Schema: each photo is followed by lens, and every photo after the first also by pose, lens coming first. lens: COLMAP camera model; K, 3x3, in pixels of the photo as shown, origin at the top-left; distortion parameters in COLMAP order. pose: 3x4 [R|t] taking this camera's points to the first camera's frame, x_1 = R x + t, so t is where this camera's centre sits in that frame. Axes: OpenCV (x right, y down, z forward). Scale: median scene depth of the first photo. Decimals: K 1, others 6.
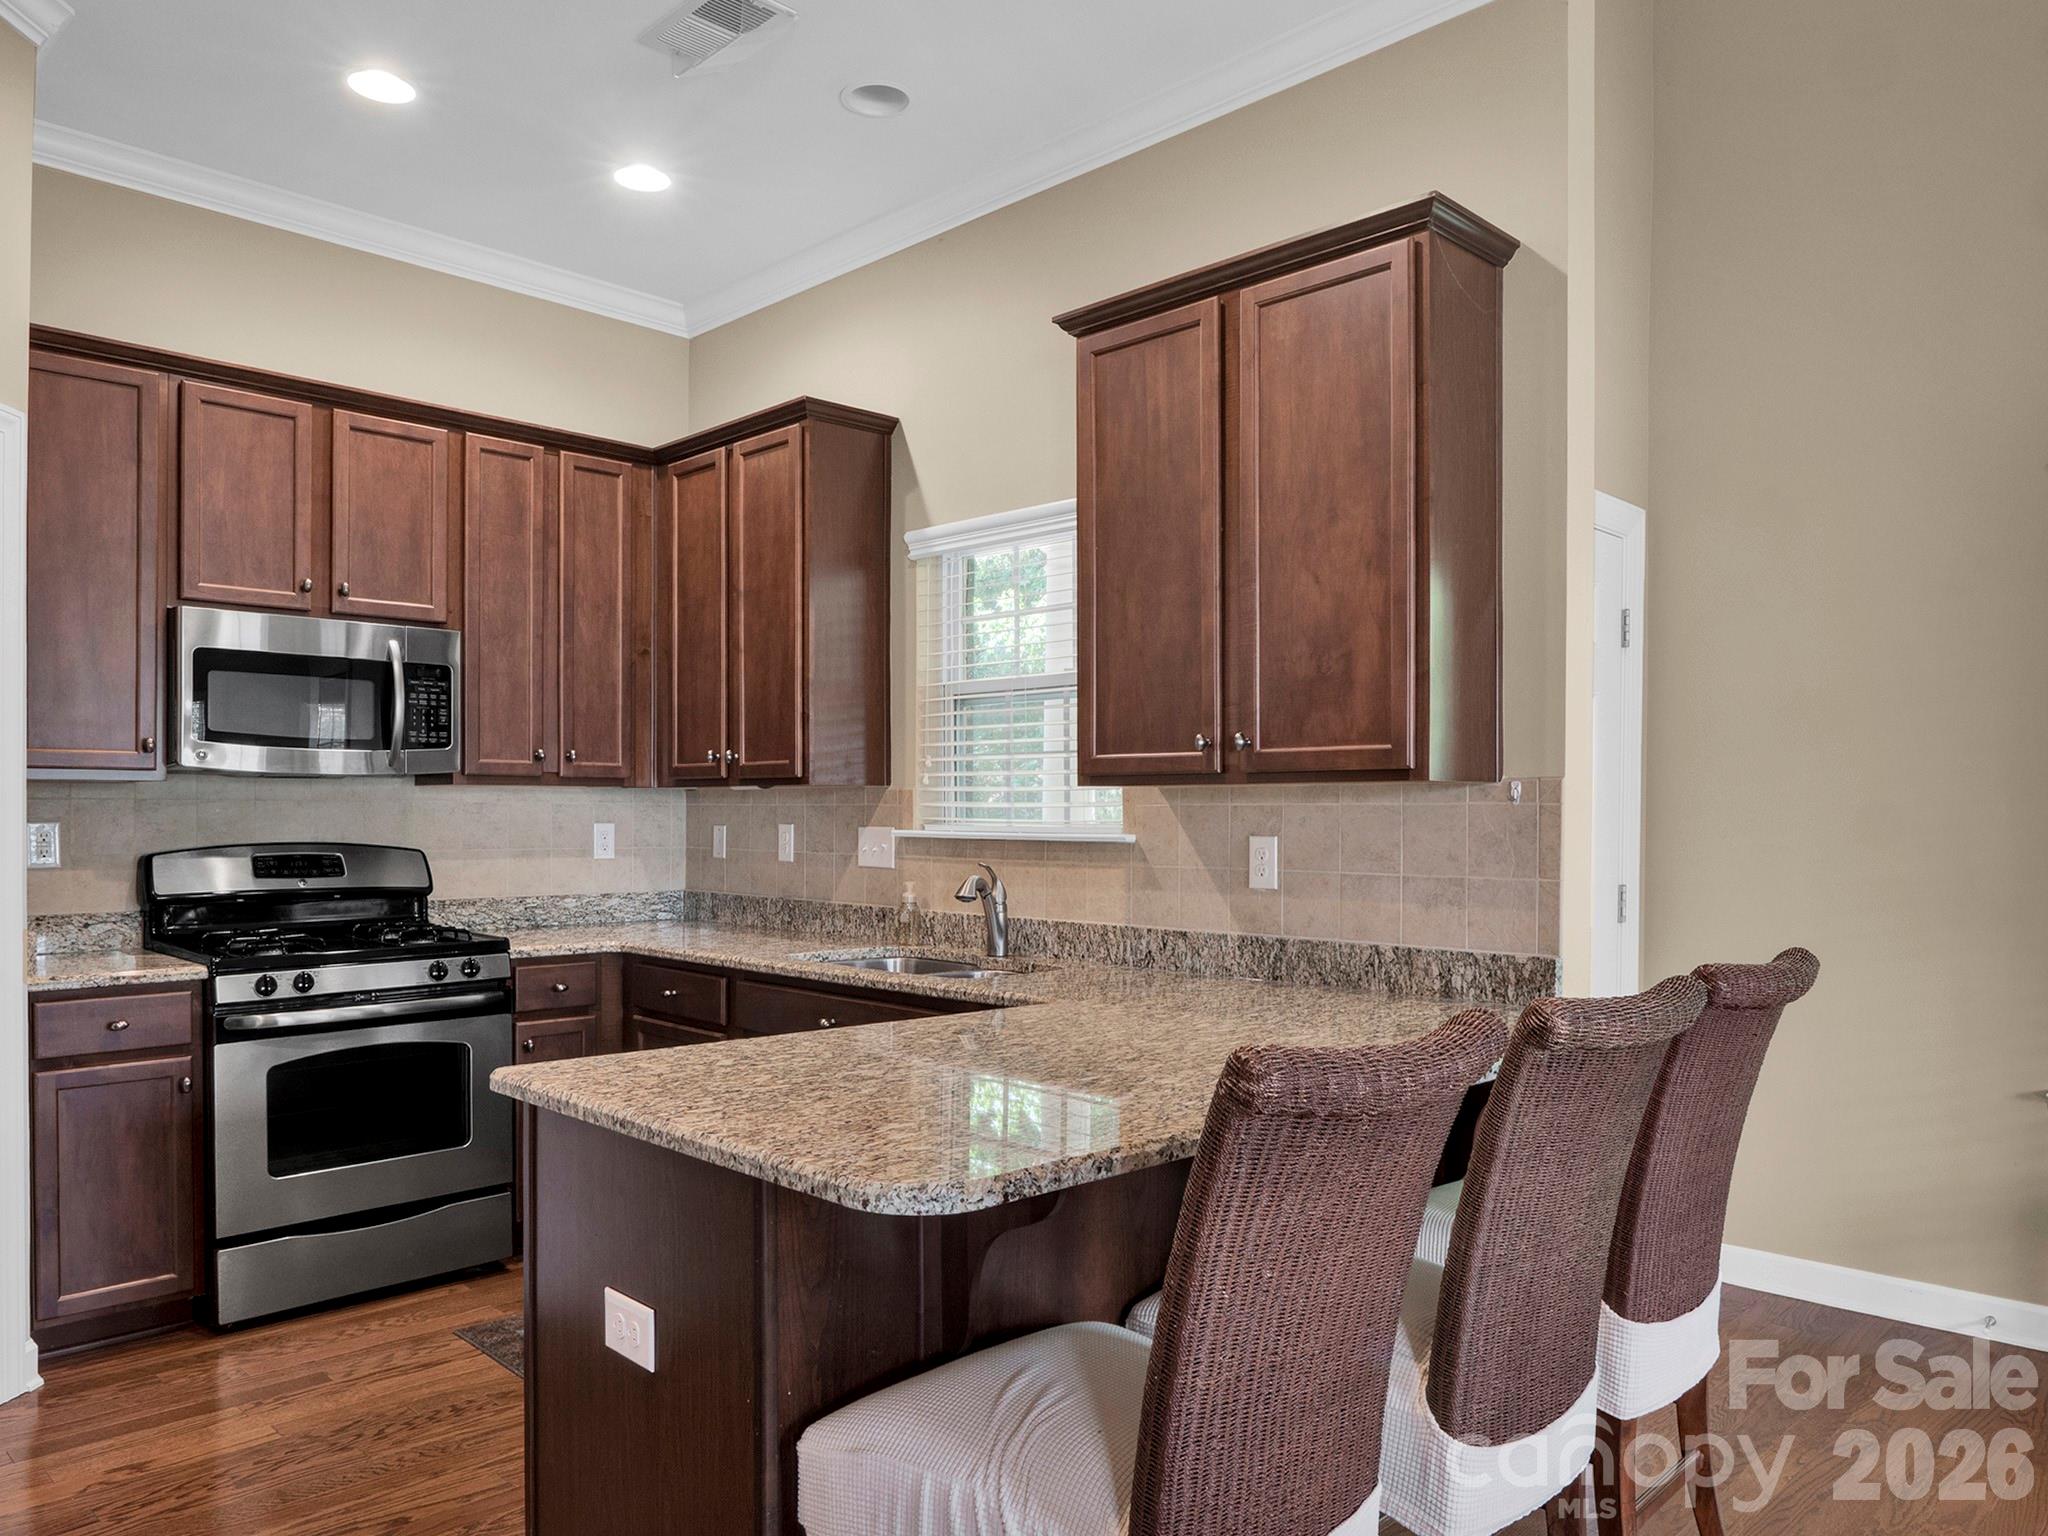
lens RADIAL K [[1430.5, 0, 1019.3], [0, 1430.5, 824.1], [0, 0, 1]] dist [-0.029822, 0.003496]
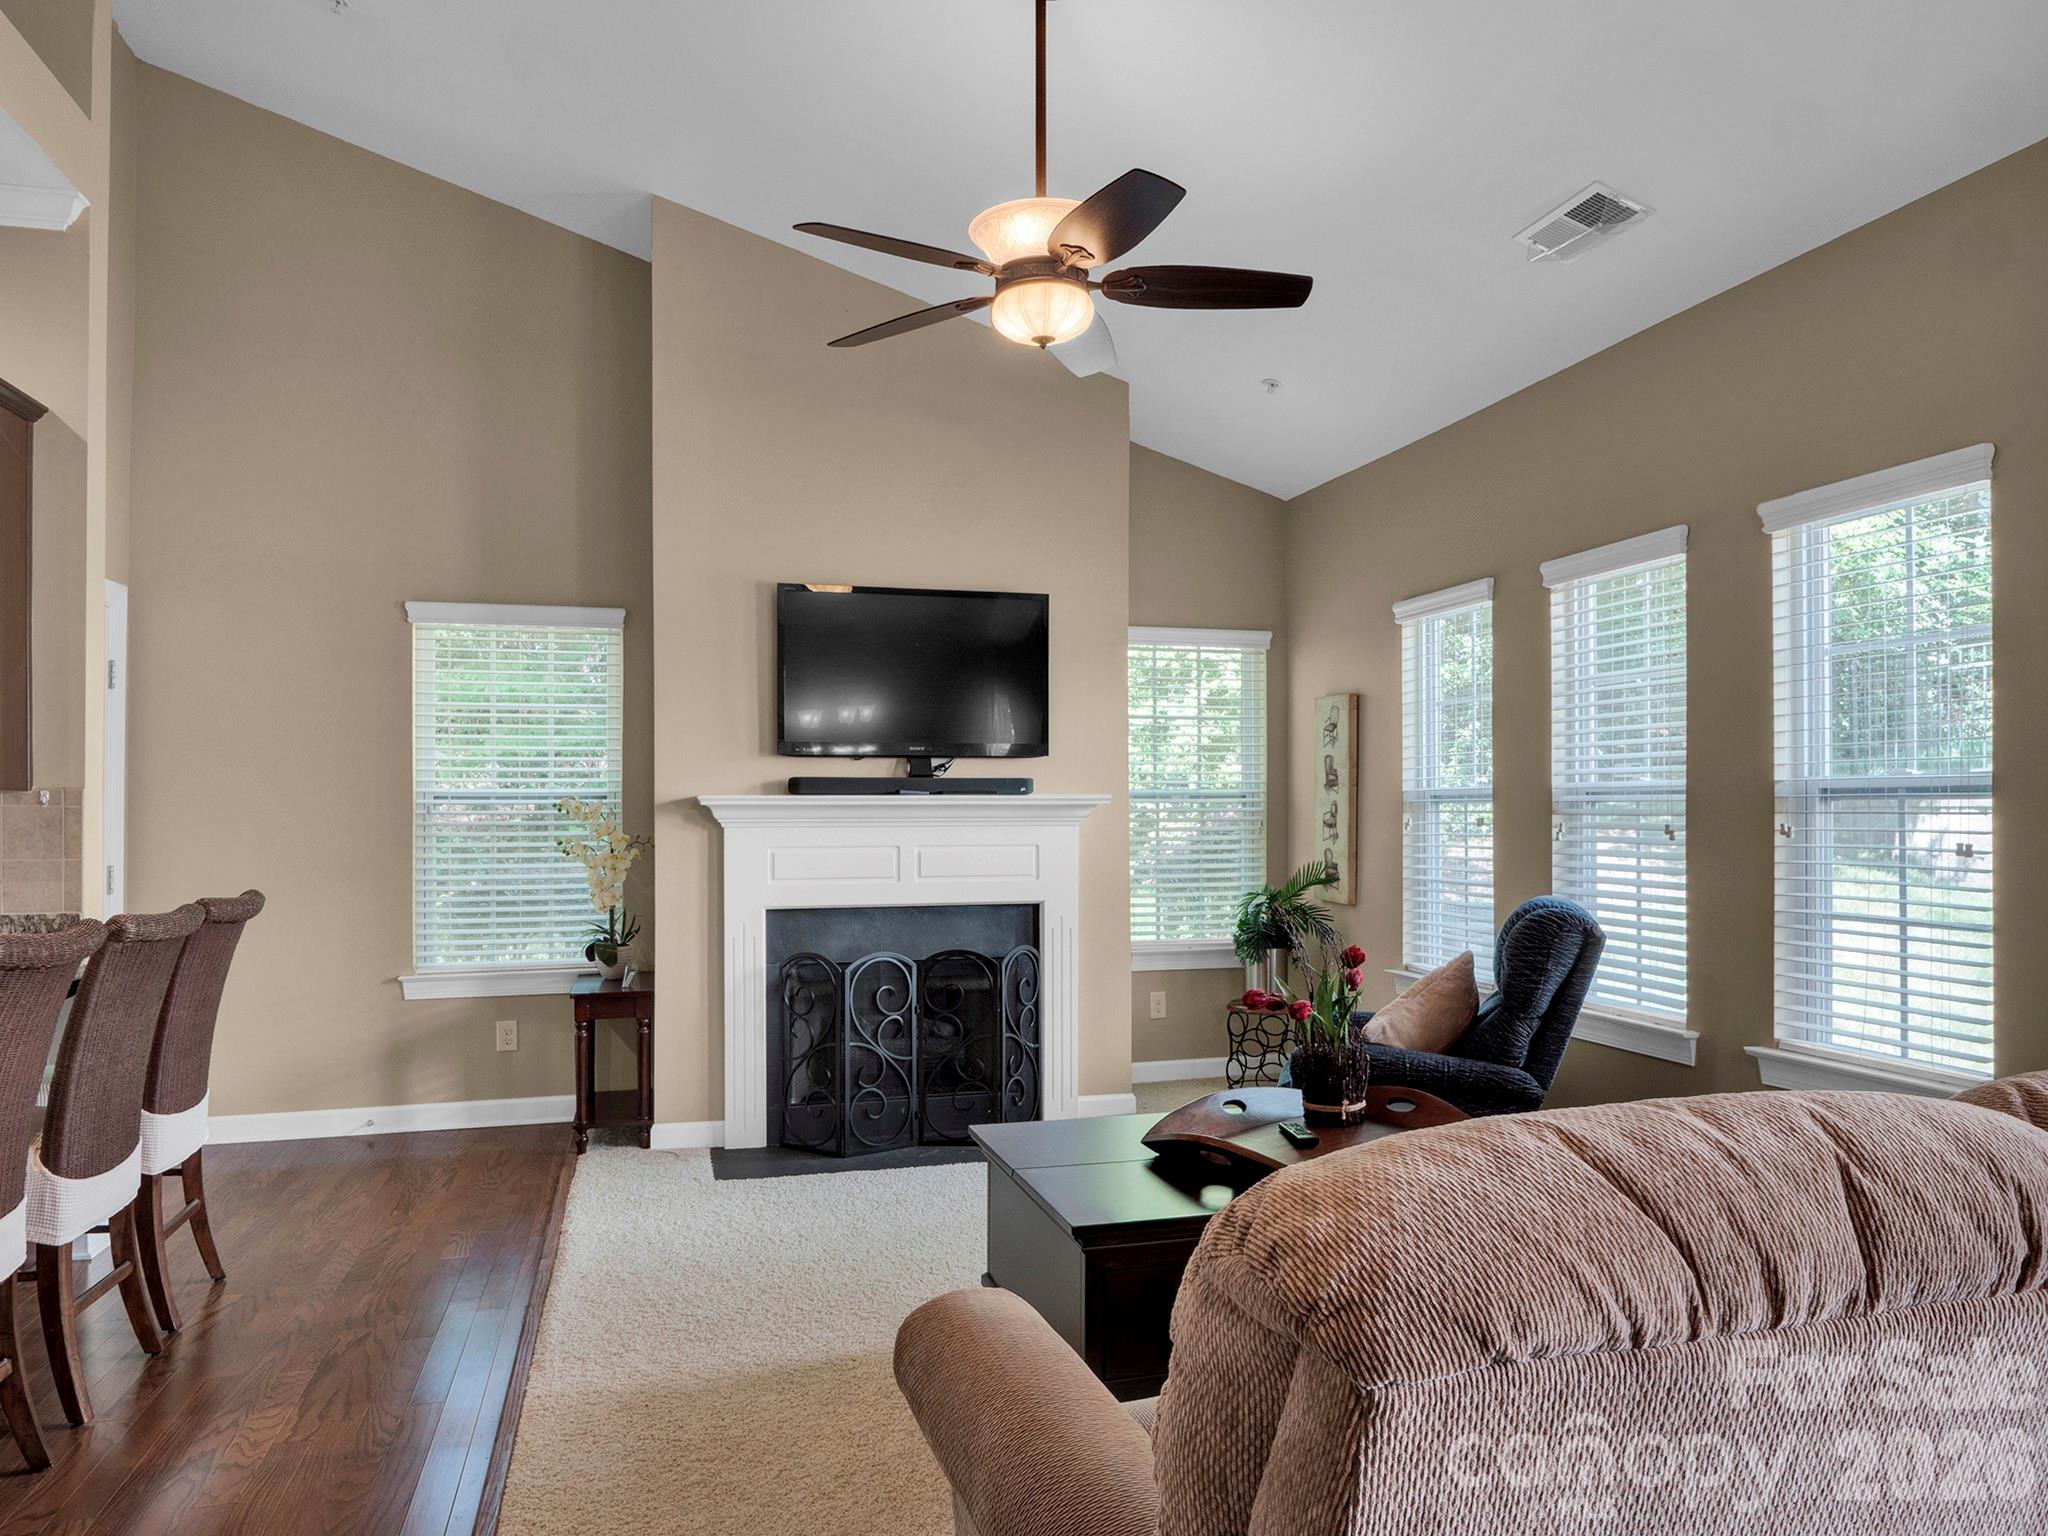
lens RADIAL K [[1279.1, 0, 1009.1], [0, 1279.1, 808.9], [0, 0, 1]] dist [-0.020531, 0.003560]
pose [[0.492785, -0.002951, 0.870146, -0.203449], [0.010587, 0.999941, -0.002604, 0.001132], [-0.870086, 0.010495, 0.492787, -0.335787]]
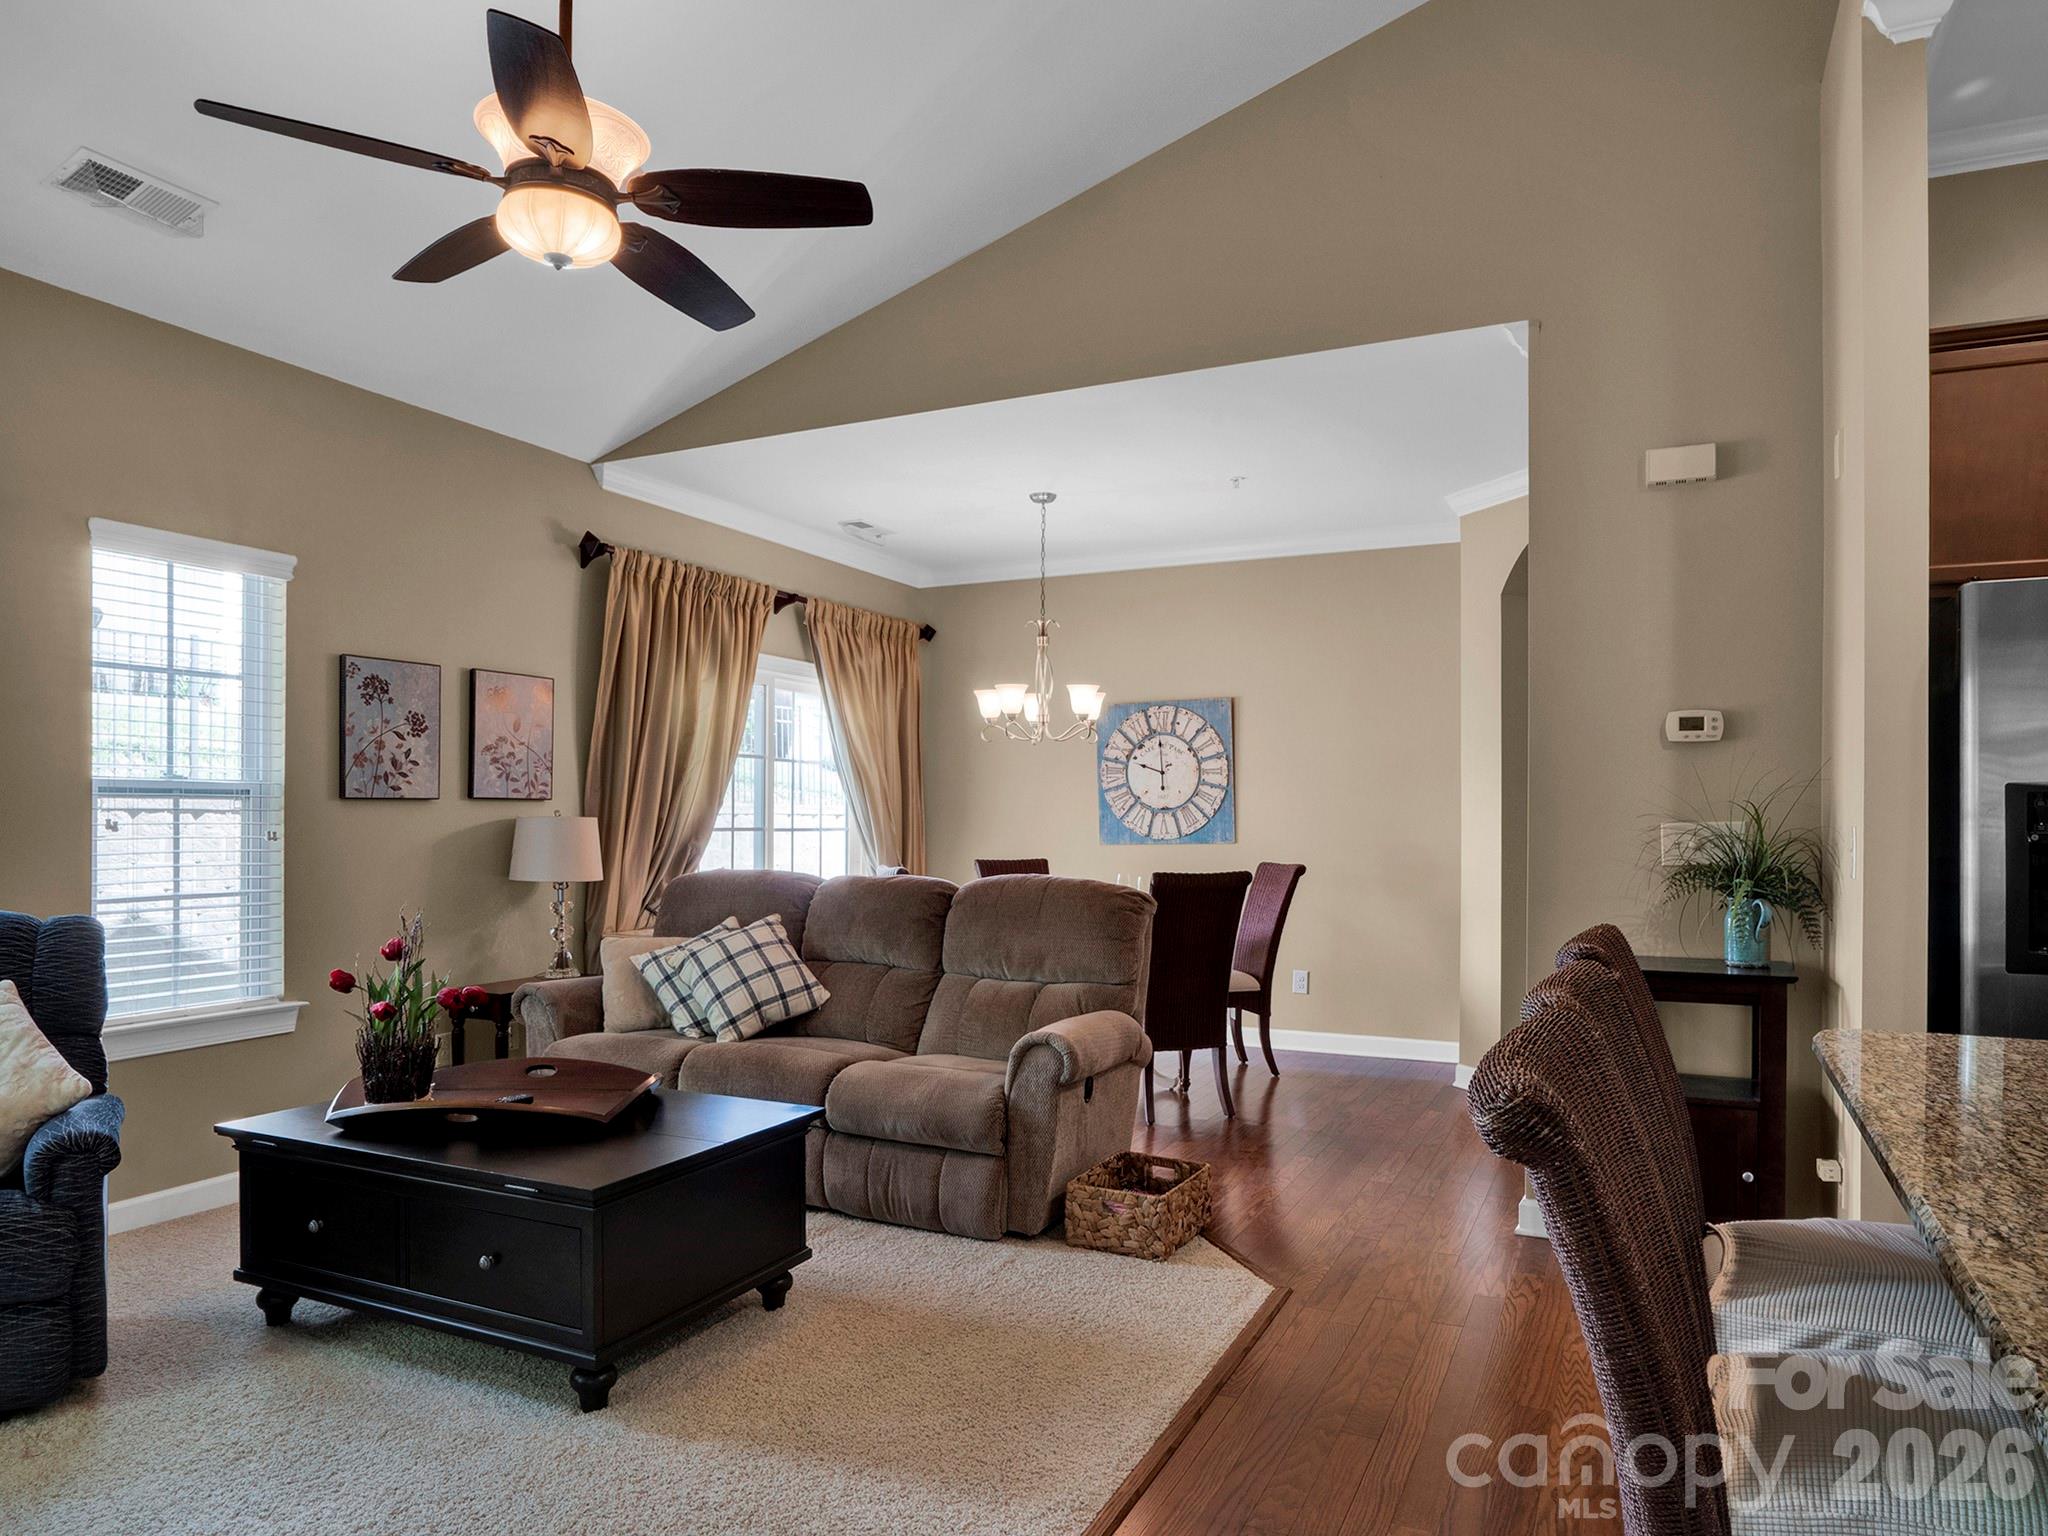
lens RADIAL K [[1309.9, 0, 1030.1], [0, 1309.9, 814.6], [0, 0, 1]] dist [-0.031909, 0.012275]
pose [[-0.943113, -0.006900, -0.332401, 0.493746], [-0.009682, 0.999931, 0.006714, -0.001714], [0.332332, 0.009551, -0.943114, 0.788414]]
